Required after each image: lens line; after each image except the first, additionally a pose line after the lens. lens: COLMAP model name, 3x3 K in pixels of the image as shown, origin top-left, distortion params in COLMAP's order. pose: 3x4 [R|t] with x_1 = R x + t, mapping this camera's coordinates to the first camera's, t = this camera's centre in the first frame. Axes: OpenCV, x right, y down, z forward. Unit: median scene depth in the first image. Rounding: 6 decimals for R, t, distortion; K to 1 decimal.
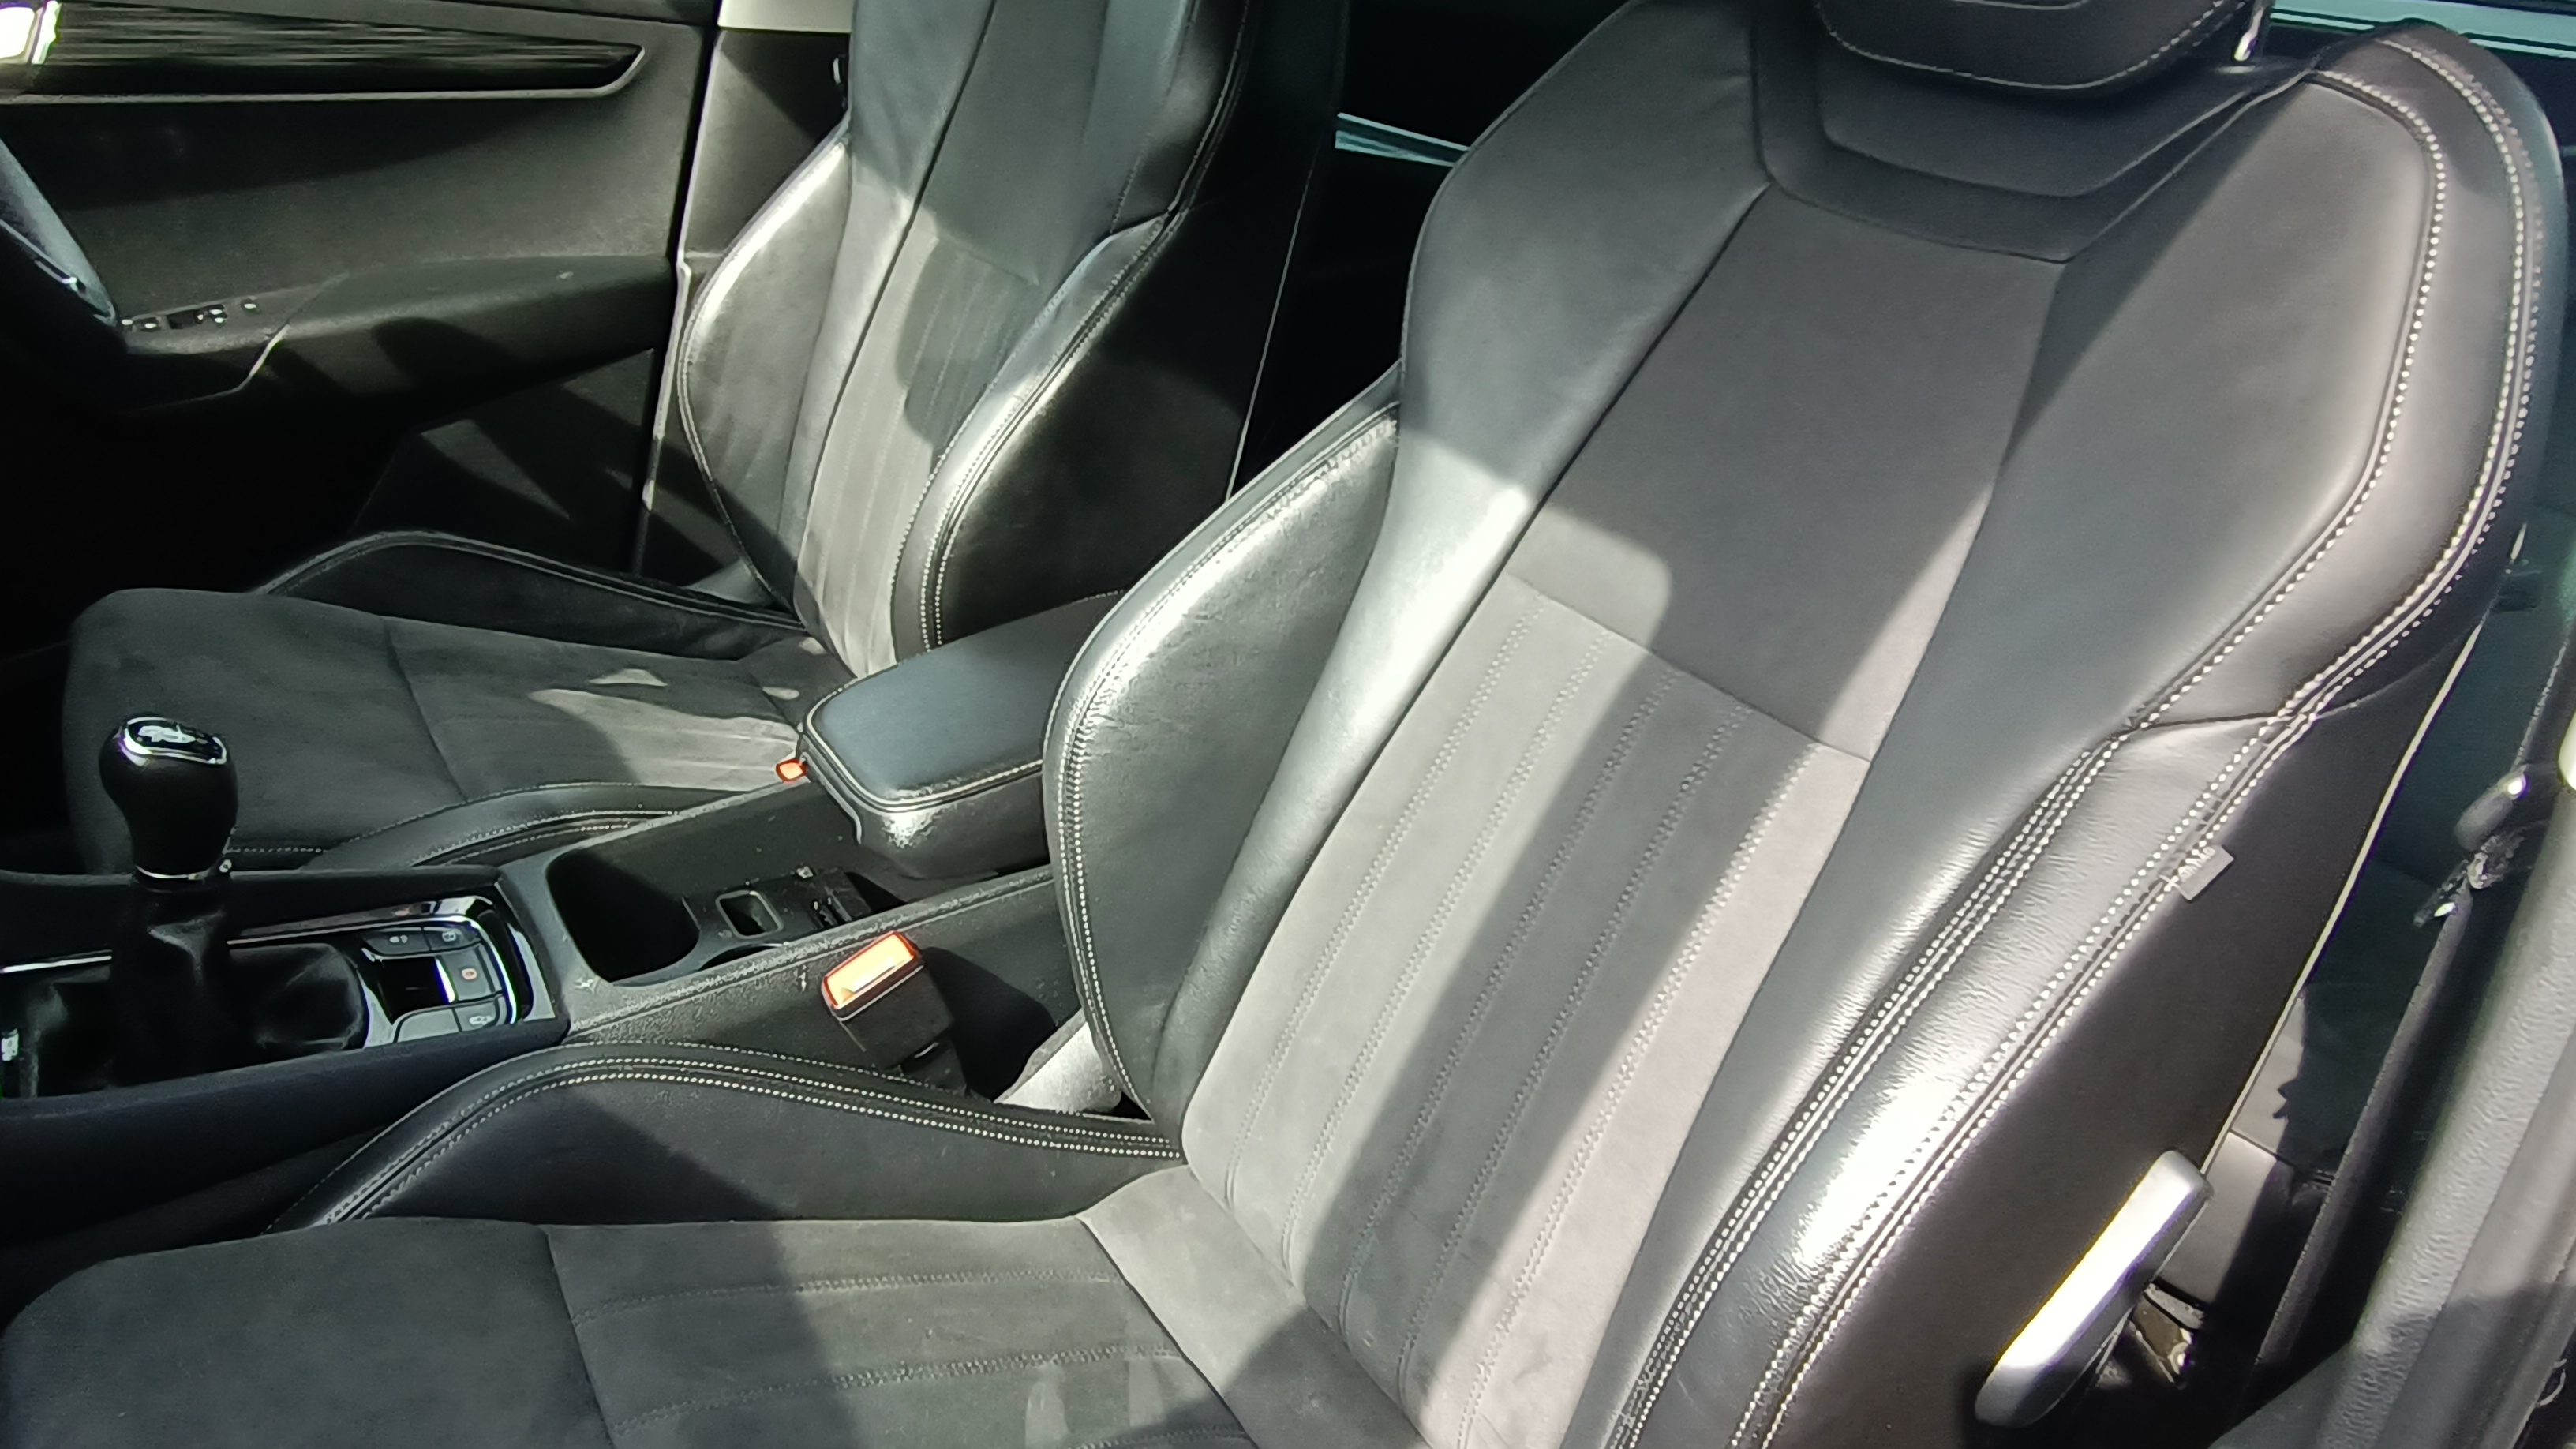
lens RADIAL K [[1824.8, 0, 1288.0], [0, 1824.8, 724.5], [0, 0, 1]] dist [-0.002470, -0.002157]
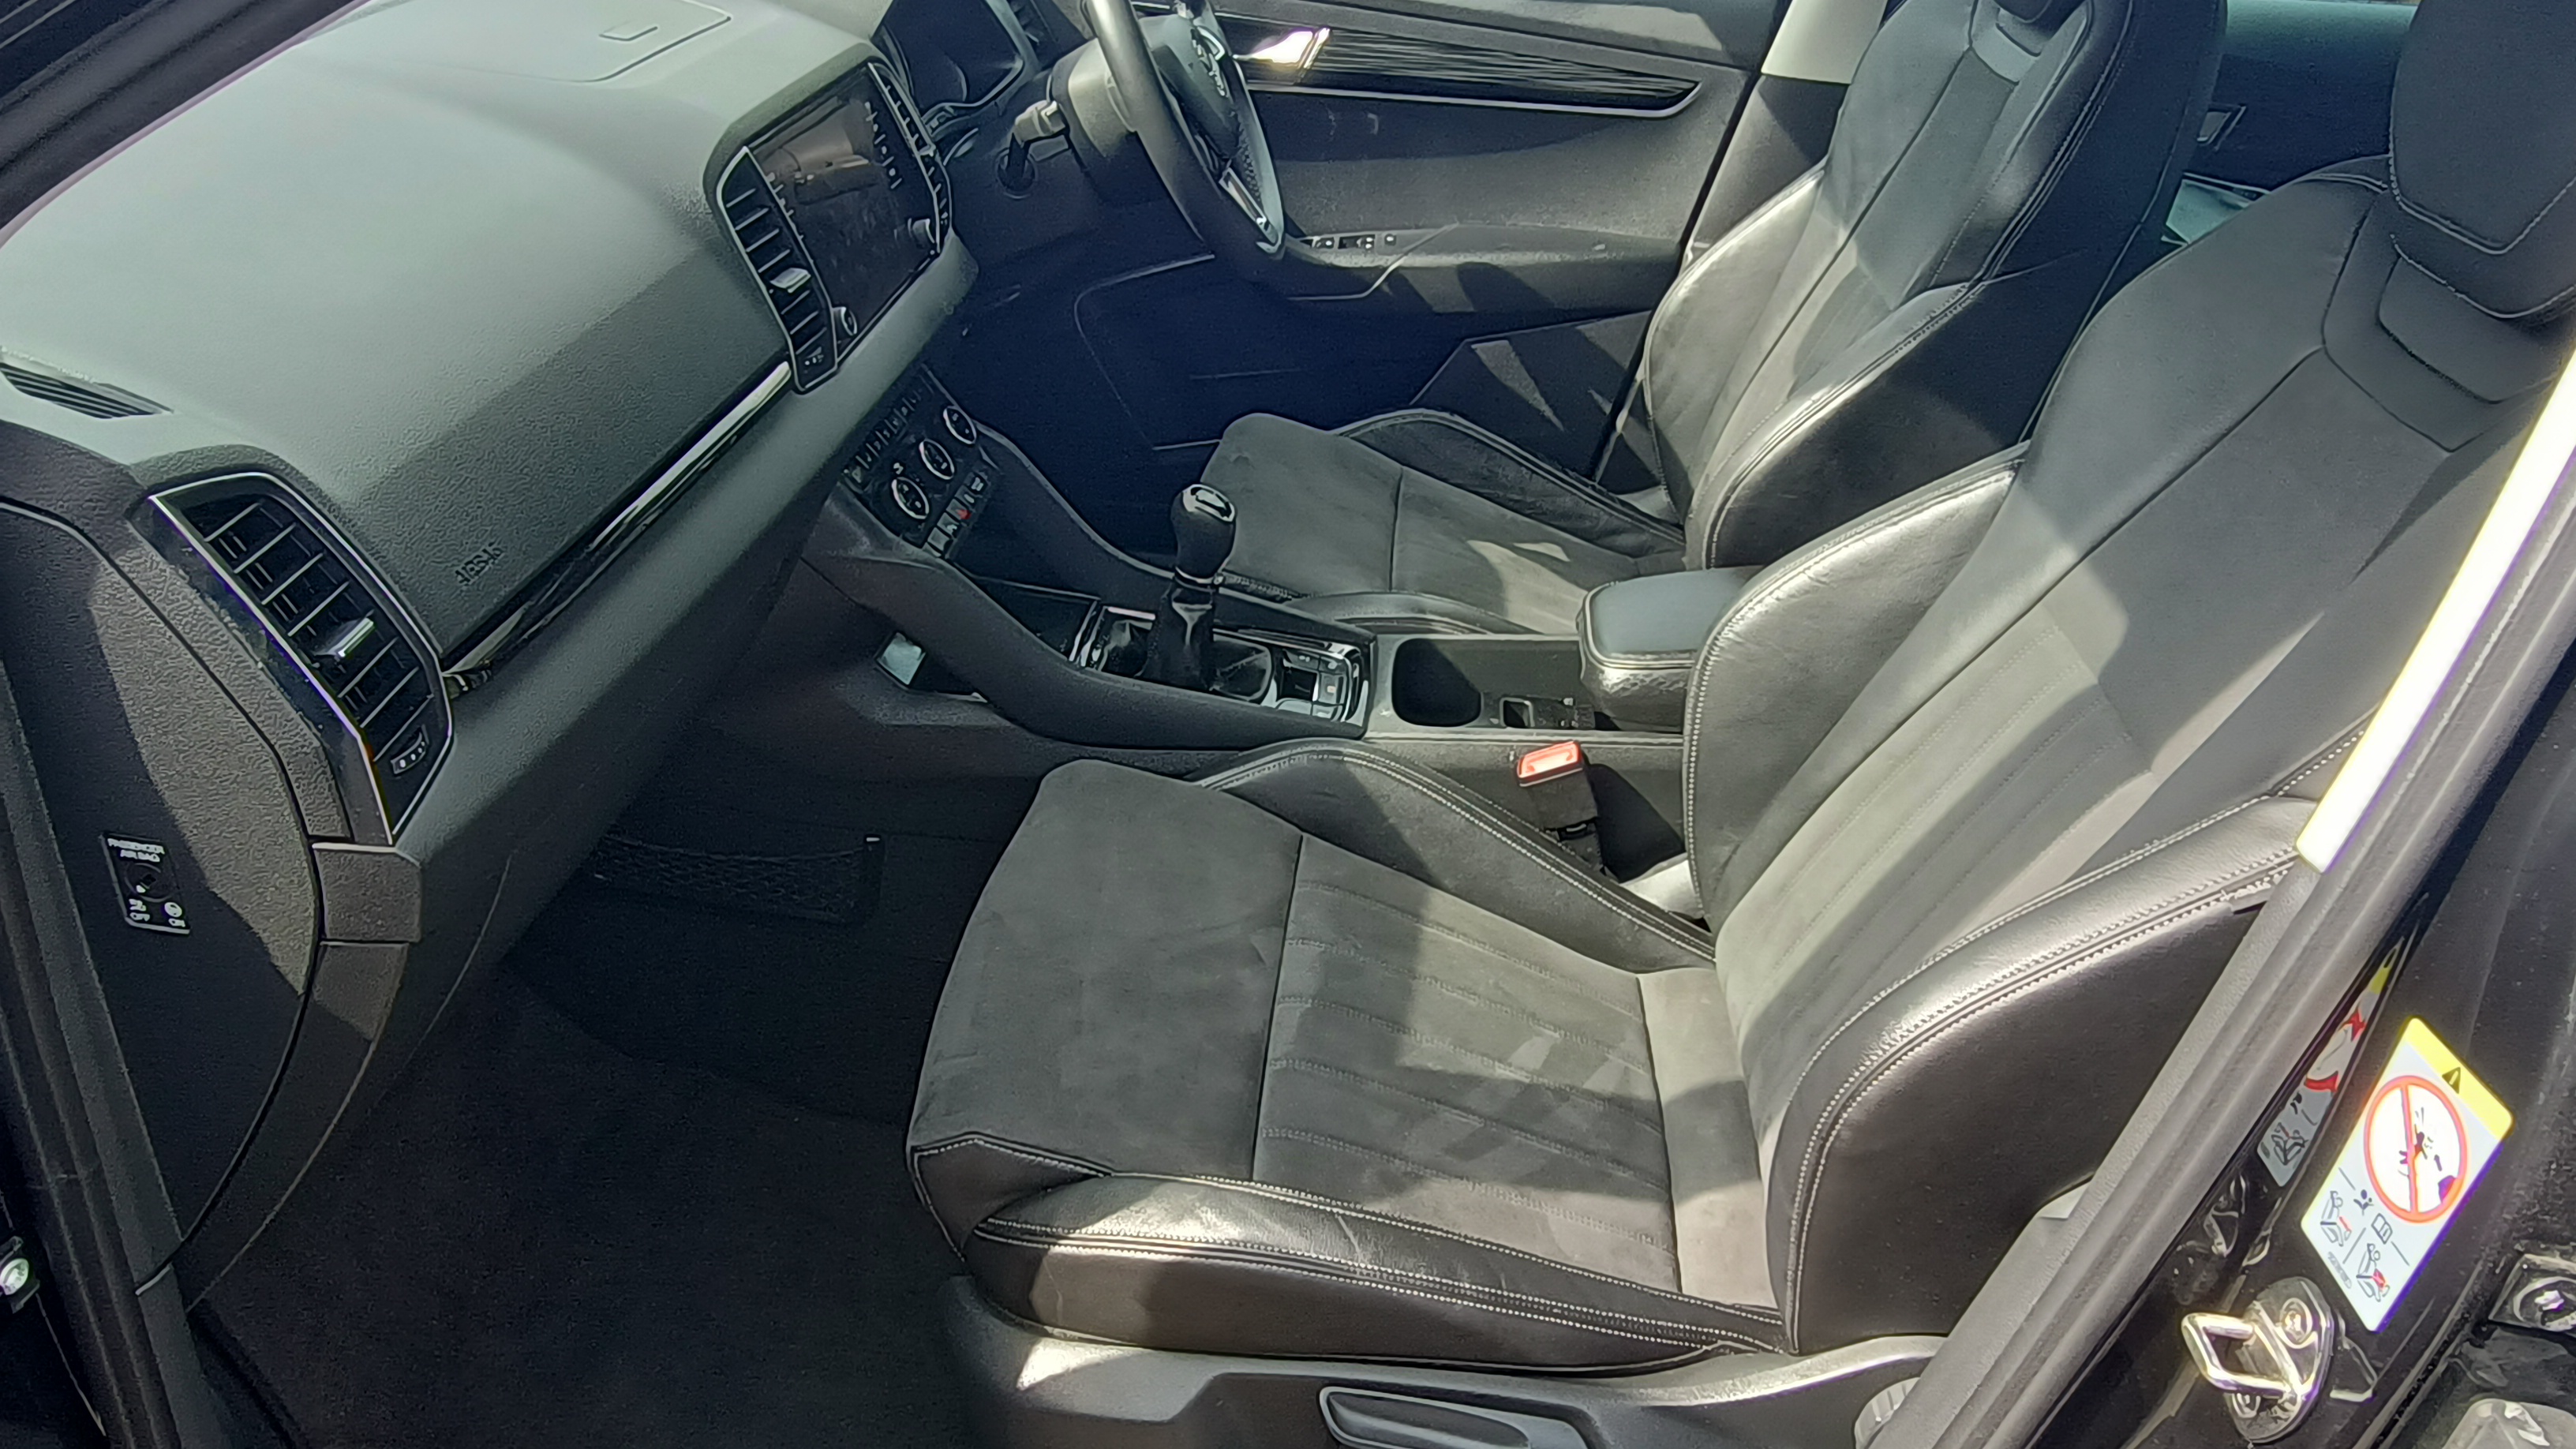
lens RADIAL K [[1801.6, 0, 1288.0], [0, 1801.6, 724.5], [0, 0, 1]] dist [-0.004047, -0.007125]
pose [[0.793732, 0.285179, -0.537273, 0.297374], [-0.267495, 0.956939, 0.112754, -0.000773], [0.546293, 0.054221, 0.835837, -0.264958]]
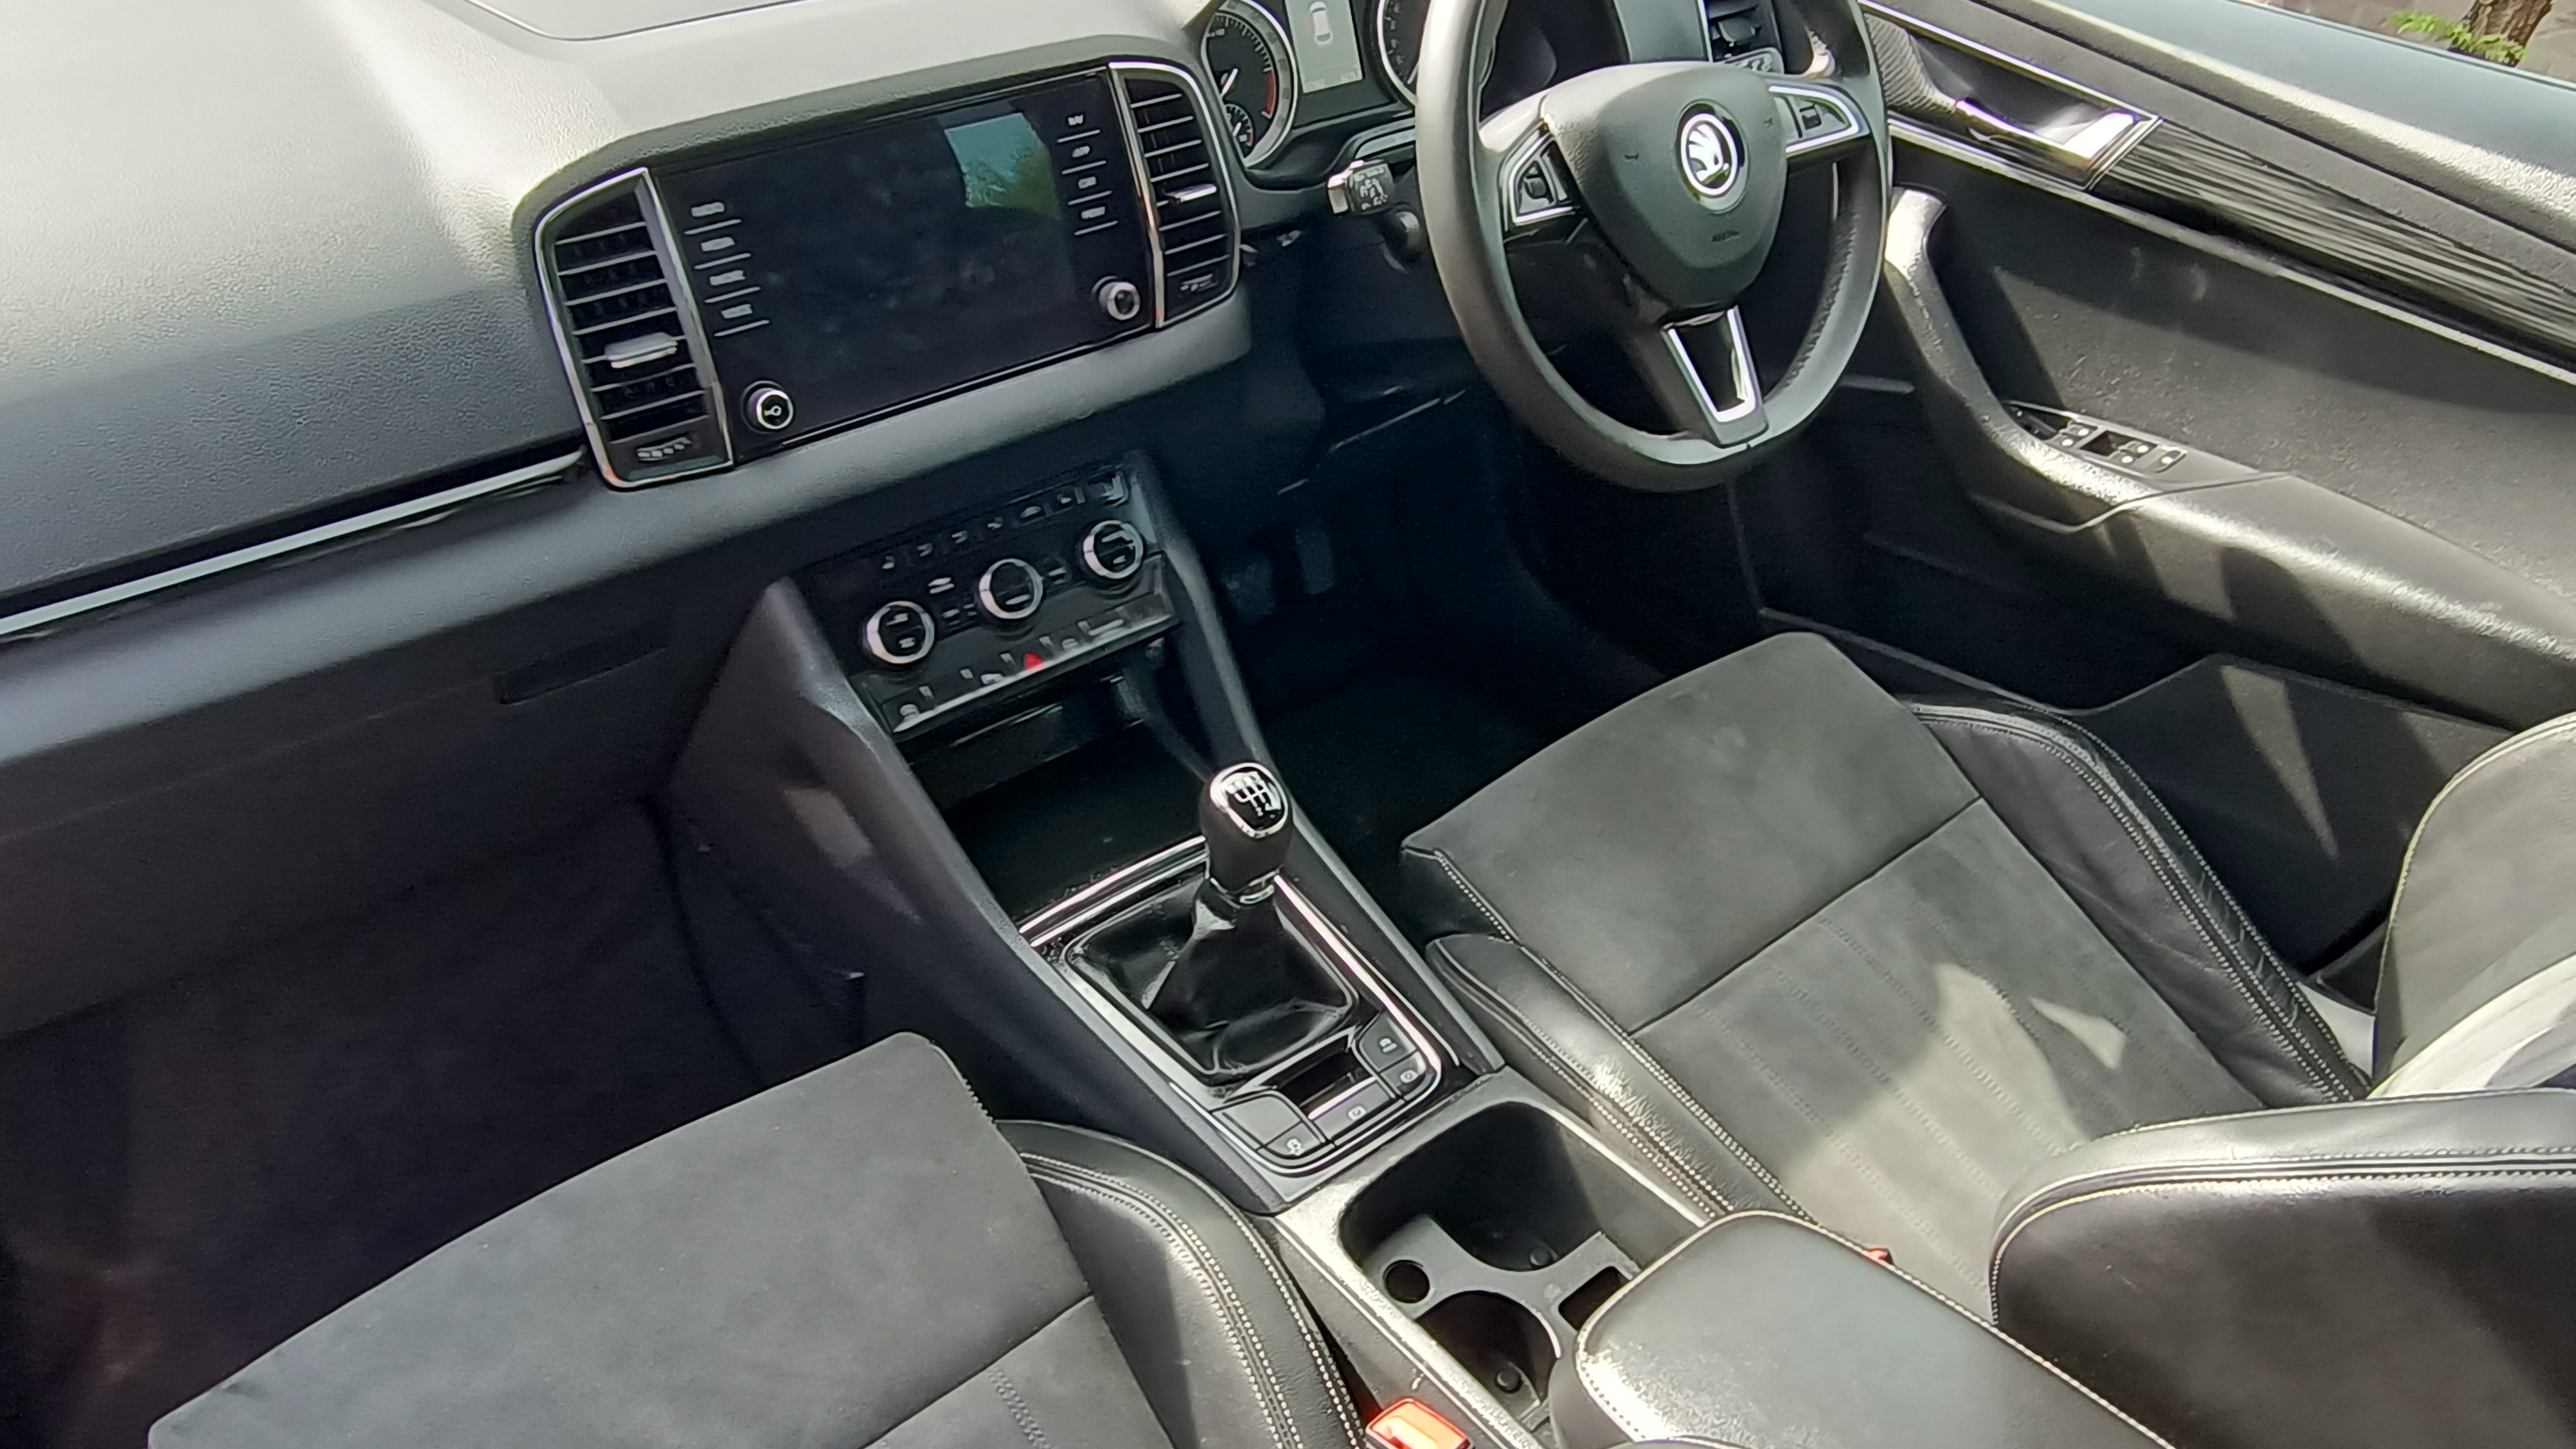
lens RADIAL K [[1890.2, 0, 1288.0], [0, 1890.2, 724.5], [0, 0, 1]] dist [-0.001280, -0.001566]
pose [[0.139333, 0.566483, -0.812209, 0.257115], [-0.483691, 0.754639, 0.443354, -0.409944], [0.864077, 0.331084, 0.379149, 0.373092]]
